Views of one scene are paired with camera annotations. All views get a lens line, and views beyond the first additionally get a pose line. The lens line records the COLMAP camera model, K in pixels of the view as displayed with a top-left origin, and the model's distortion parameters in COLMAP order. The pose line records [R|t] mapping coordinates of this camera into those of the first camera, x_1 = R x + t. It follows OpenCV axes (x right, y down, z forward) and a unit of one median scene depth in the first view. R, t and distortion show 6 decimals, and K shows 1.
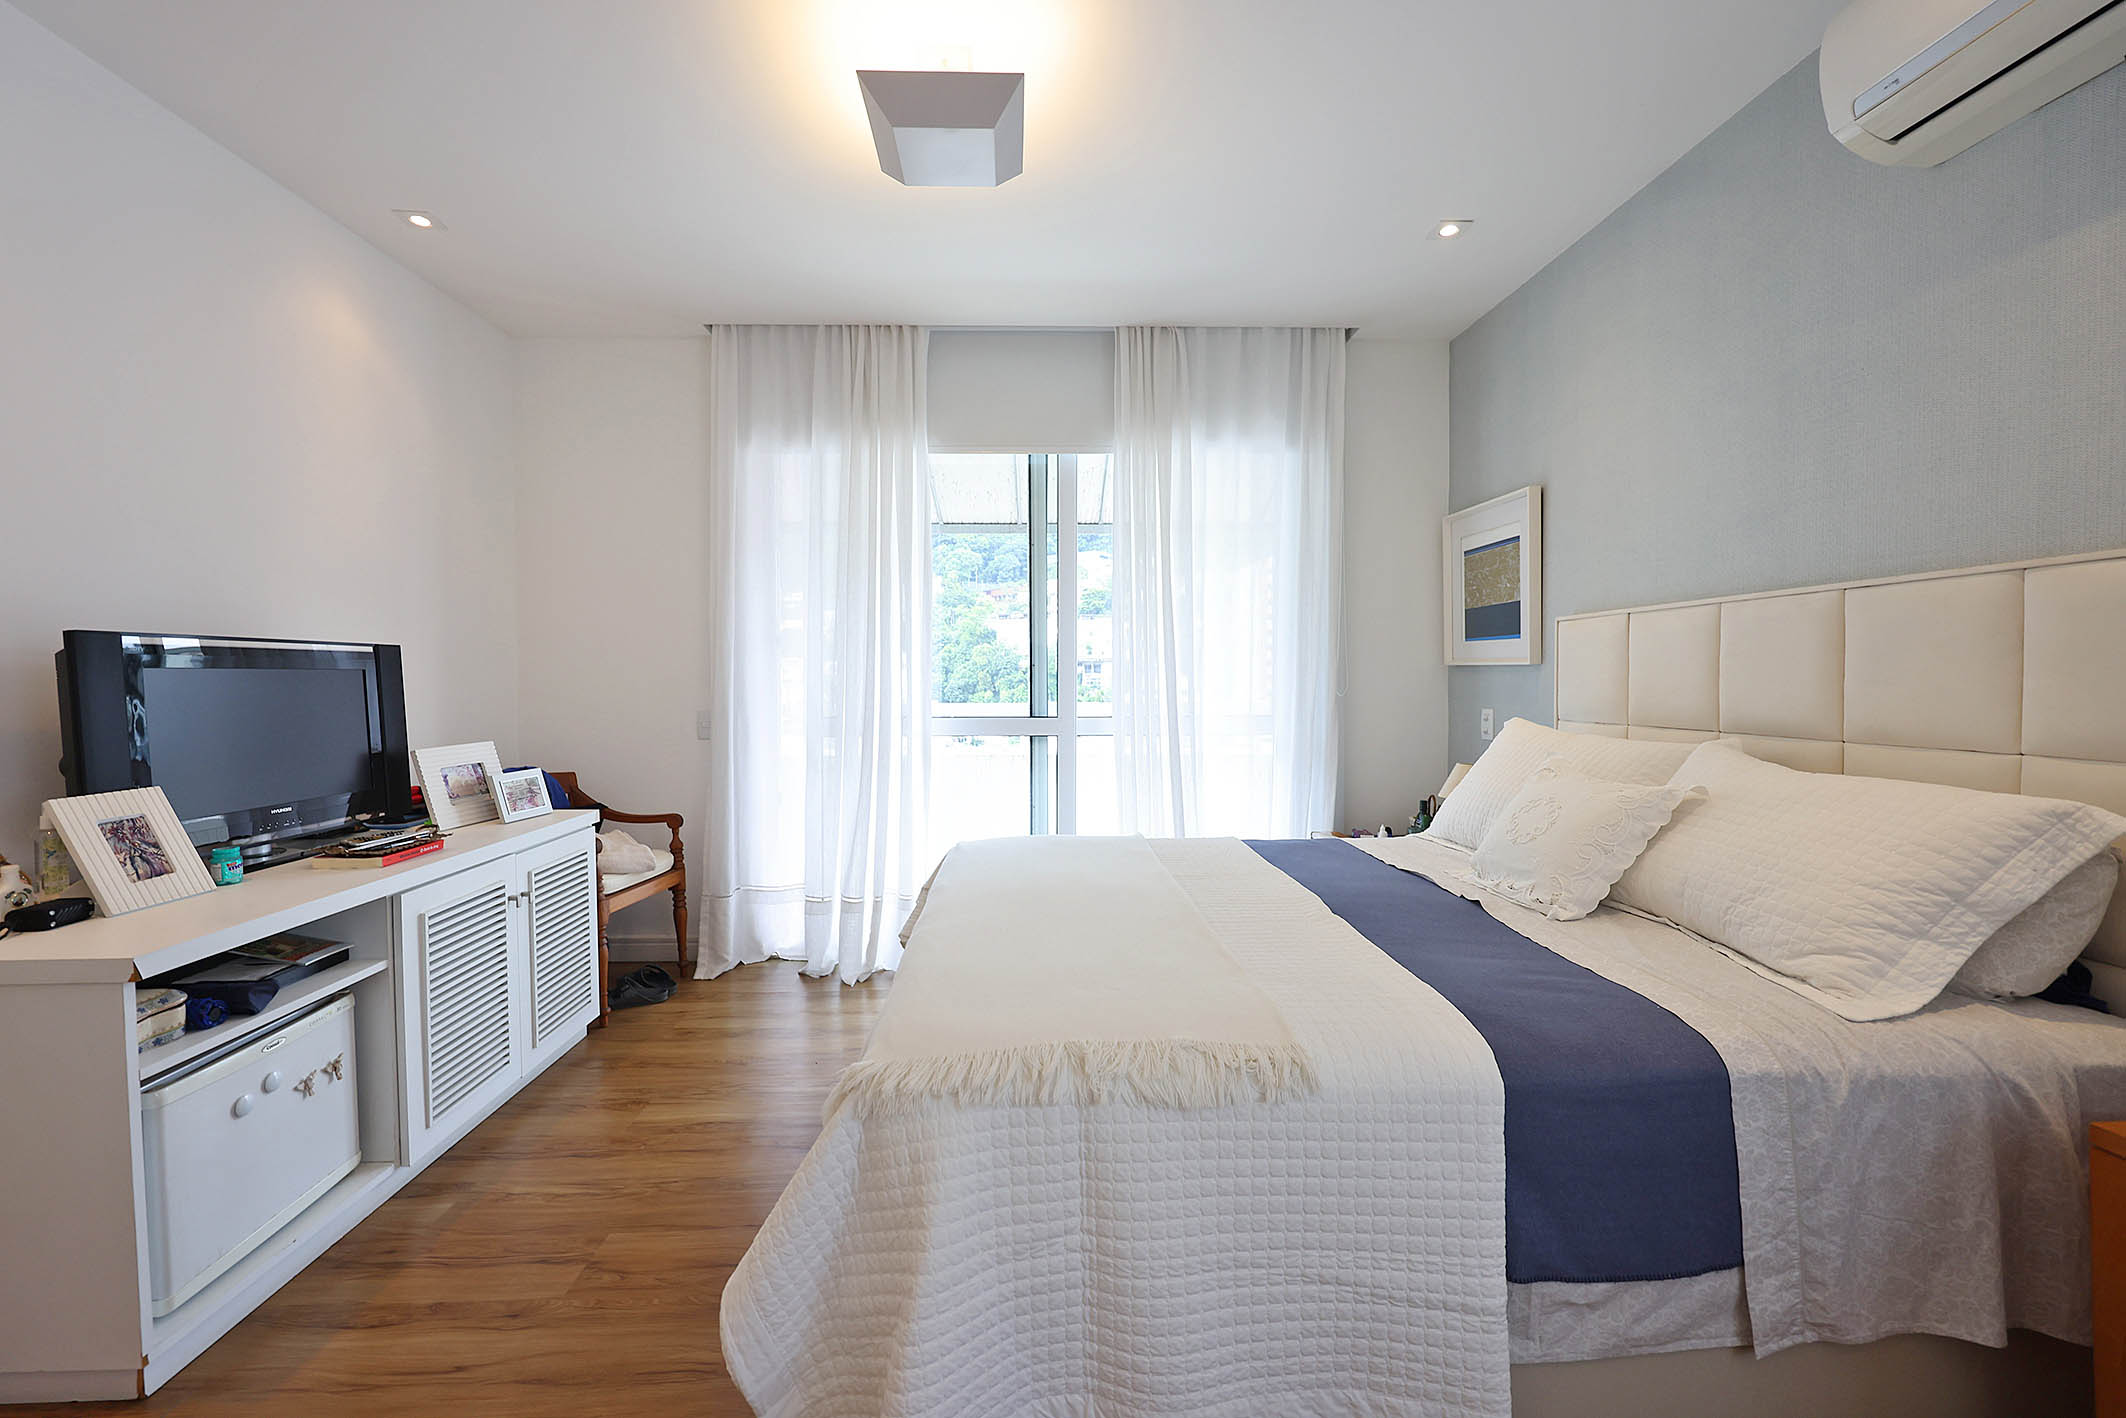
lens RADIAL K [[845.9, 0, 1057.0], [0, 845.9, 698.3], [0, 0, 1]] dist [-0.003453, 0.000859]
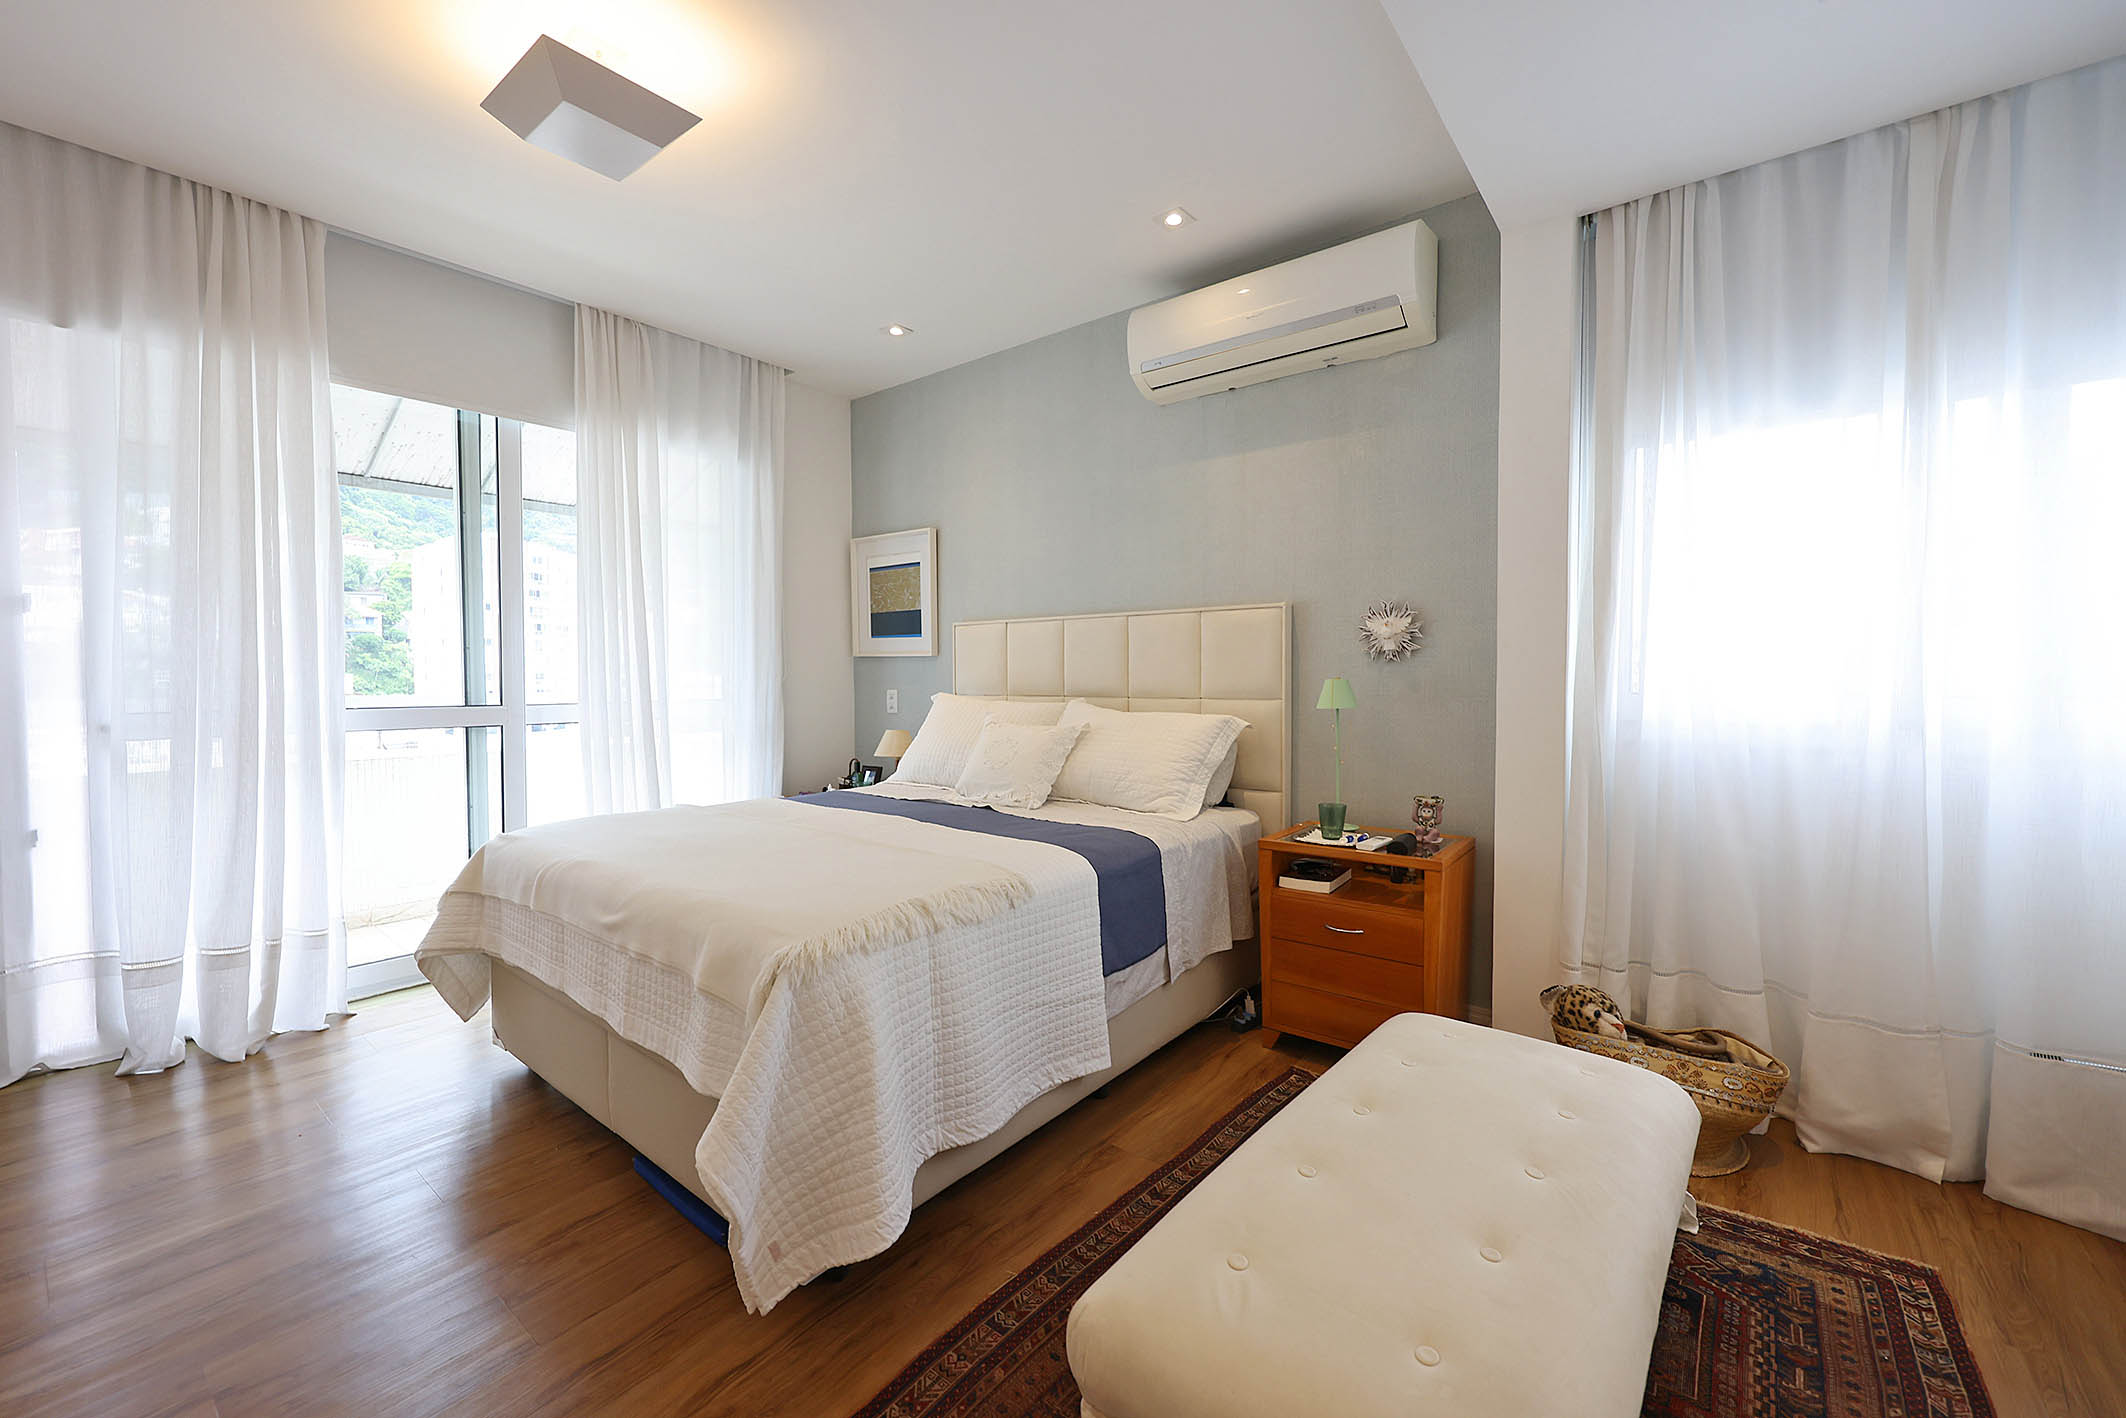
lens RADIAL K [[845.9, 0, 1042.0], [0, 845.9, 704.6], [0, 0, 1]] dist [-0.003453, 0.000859]
pose [[0.655647, -0.024650, 0.754665, -0.583290], [0.018217, 0.999692, 0.016827, 0.031516], [-0.754848, 0.002715, 0.655894, -0.080017]]
